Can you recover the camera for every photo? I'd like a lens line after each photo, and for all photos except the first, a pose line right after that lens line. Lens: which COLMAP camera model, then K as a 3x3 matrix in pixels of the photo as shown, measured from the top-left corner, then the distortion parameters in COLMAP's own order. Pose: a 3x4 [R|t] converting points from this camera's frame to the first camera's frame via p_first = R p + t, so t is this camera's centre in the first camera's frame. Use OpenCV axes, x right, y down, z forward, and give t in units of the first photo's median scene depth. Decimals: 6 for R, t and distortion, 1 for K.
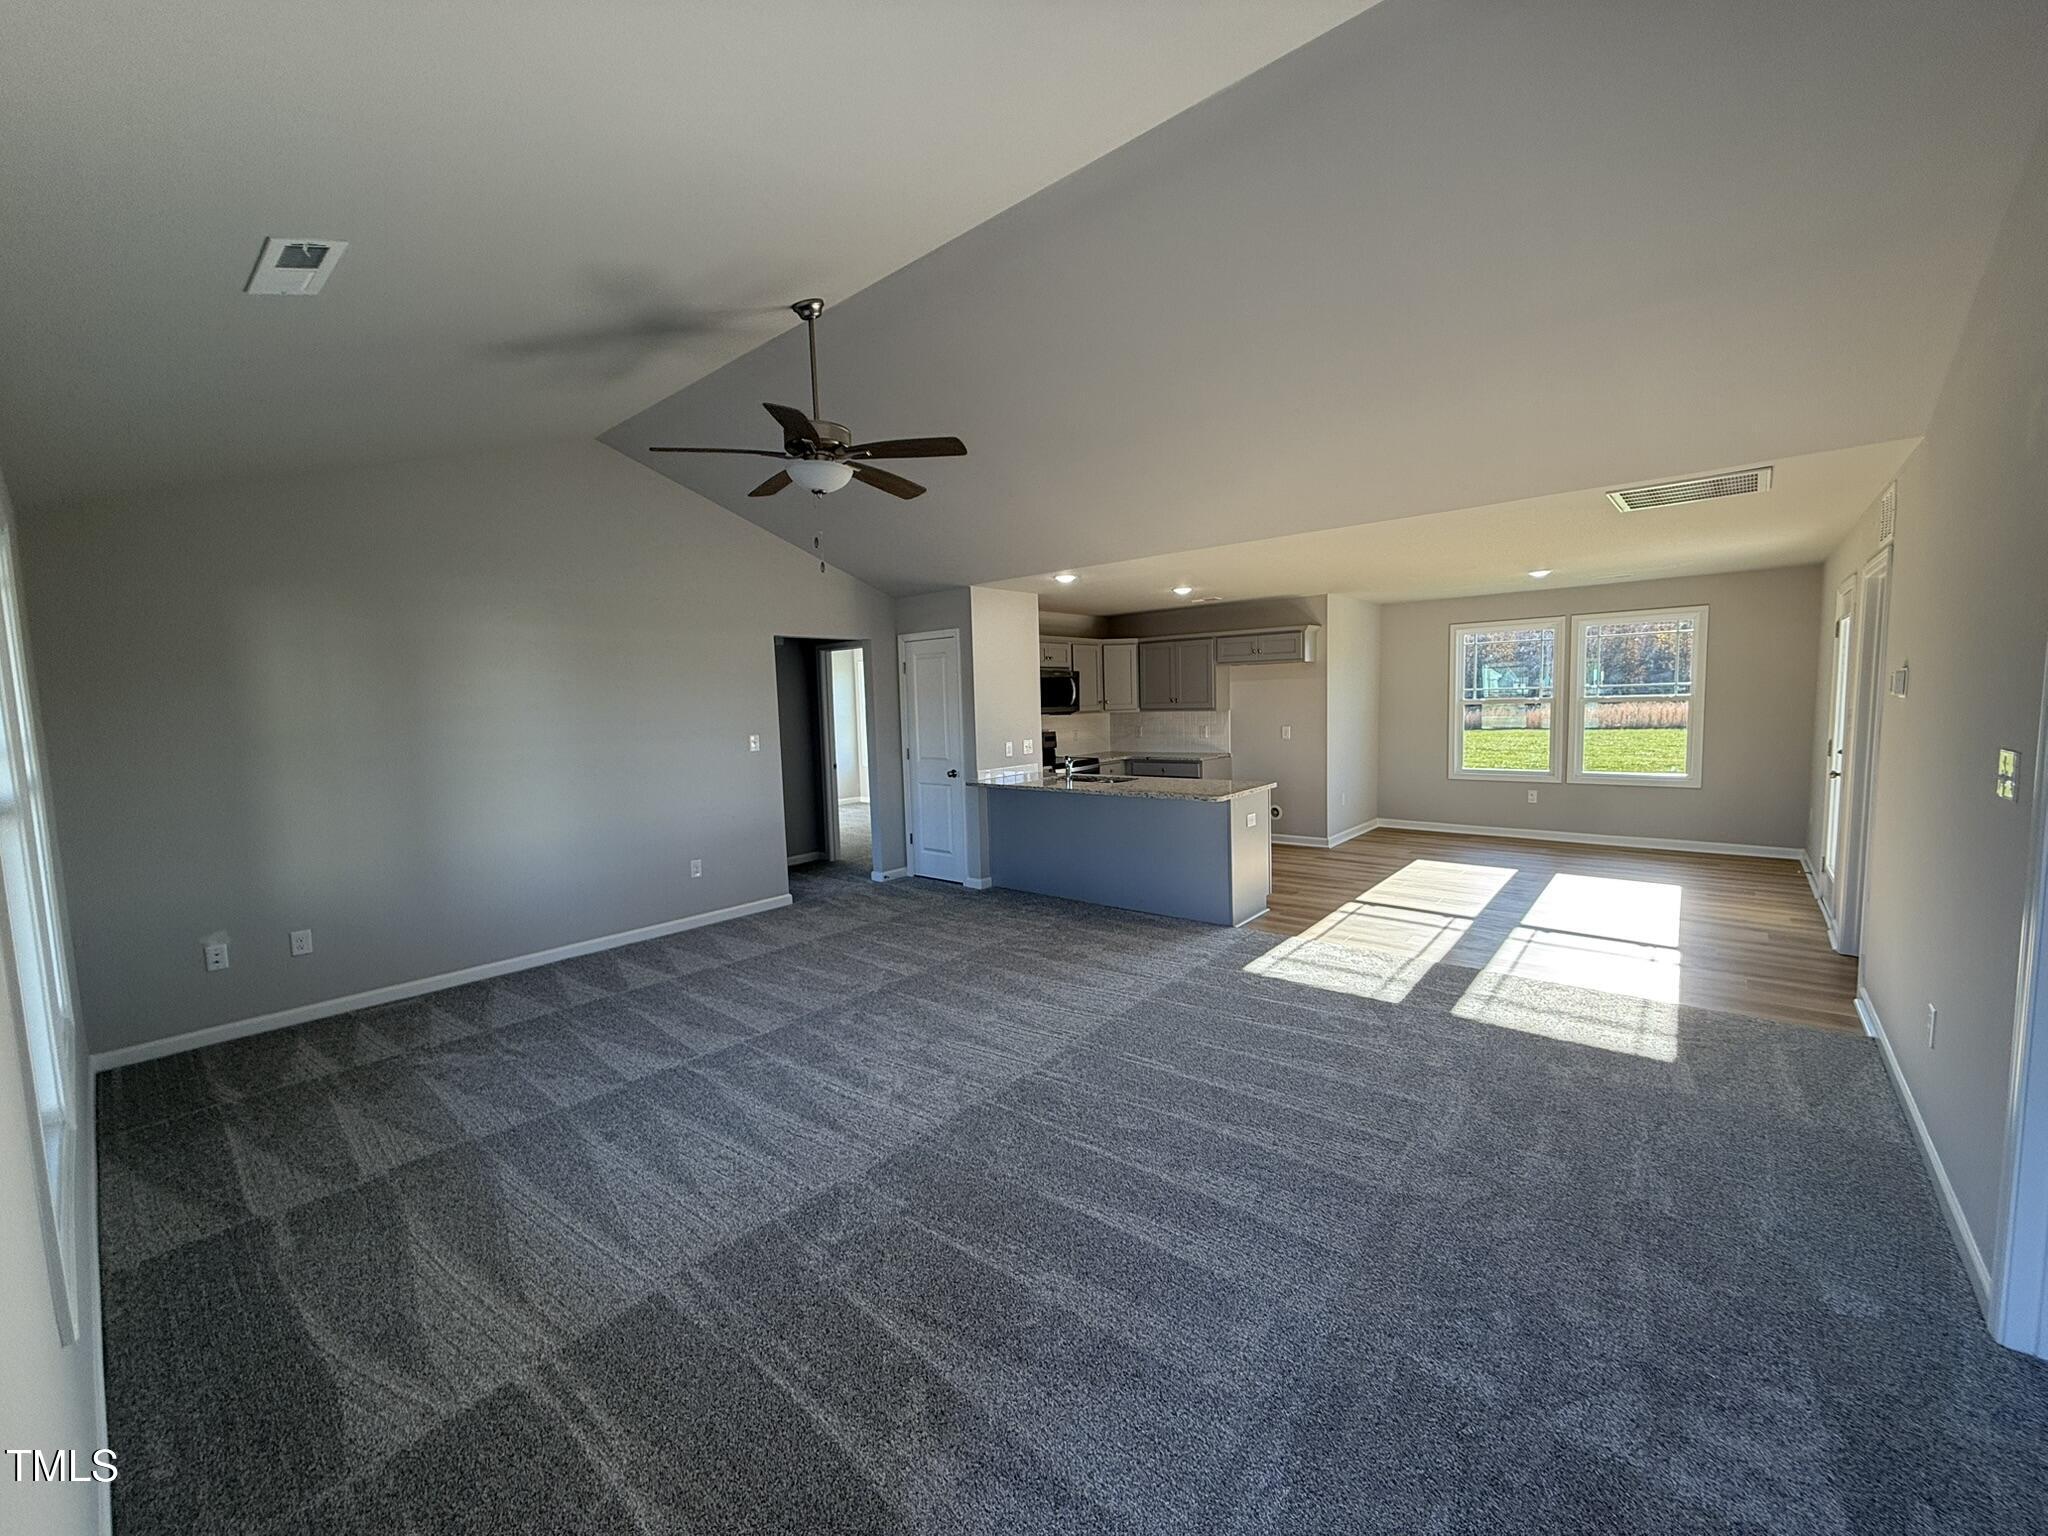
lens RADIAL K [[815.2, 0, 1016.5], [0, 815.2, 767.7], [0, 0, 1]] dist [-0.000671, 0.000154]
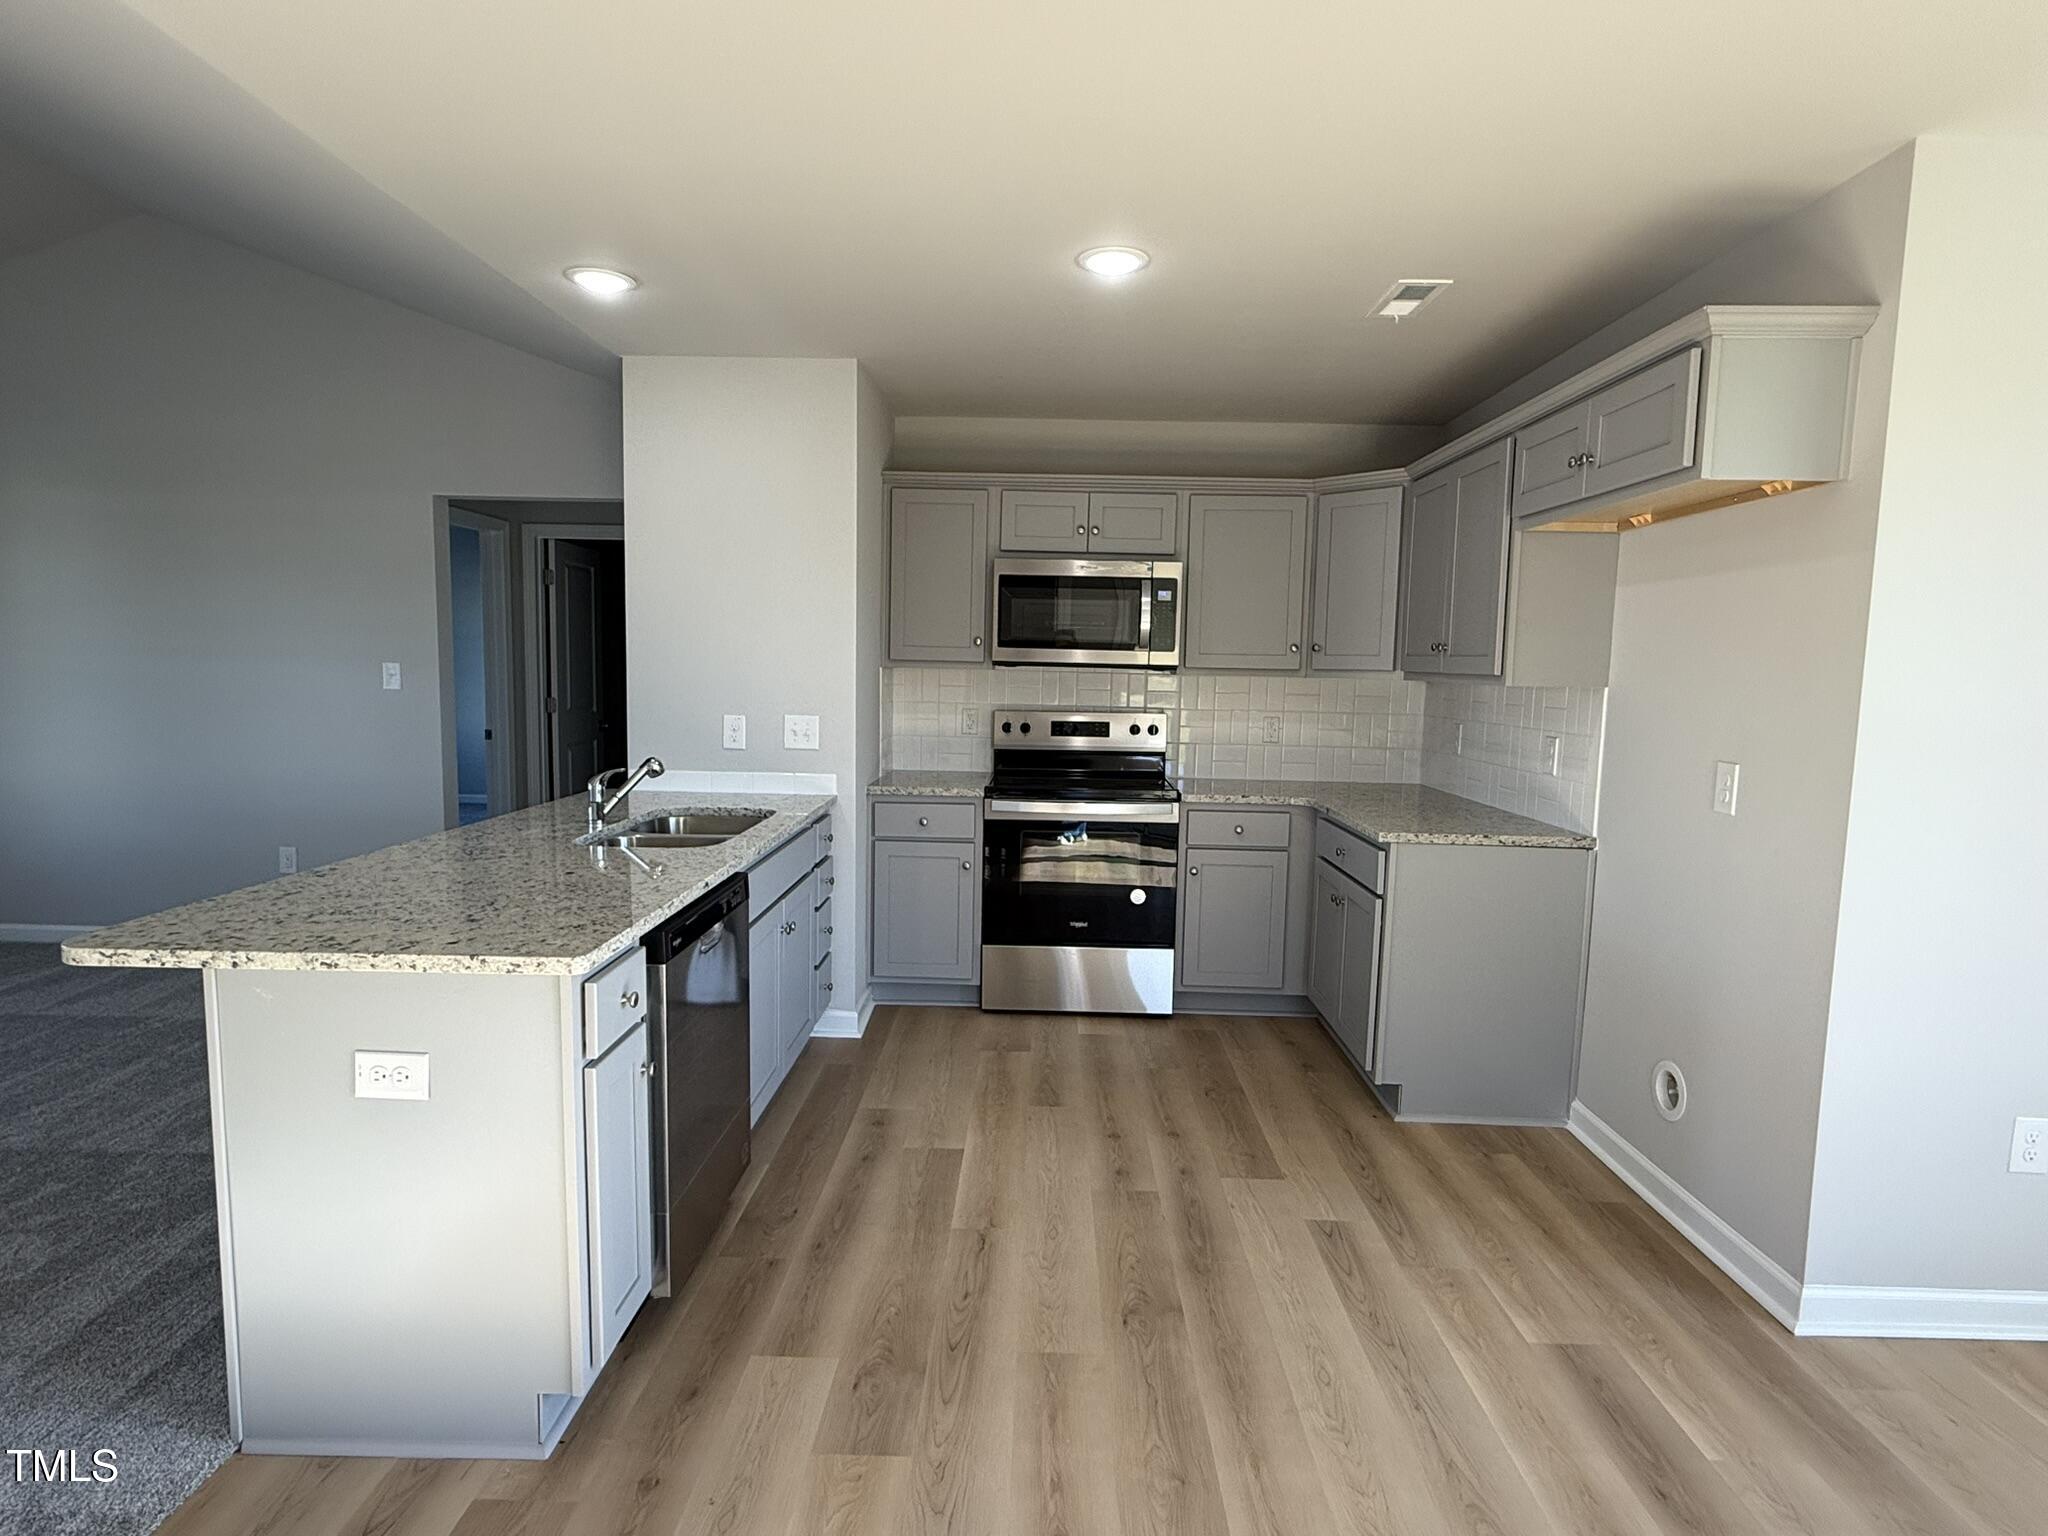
lens RADIAL K [[1069.5, 0, 1024.0], [0, 1069.5, 768.0], [0, 0, 1]] dist [0.002621, 0.001107]
pose [[0.633111, 0.120799, -0.764577, 0.607173], [-0.104230, 0.992056, 0.070432, -0.068976], [0.767011, 0.035101, 0.640673, 0.868660]]
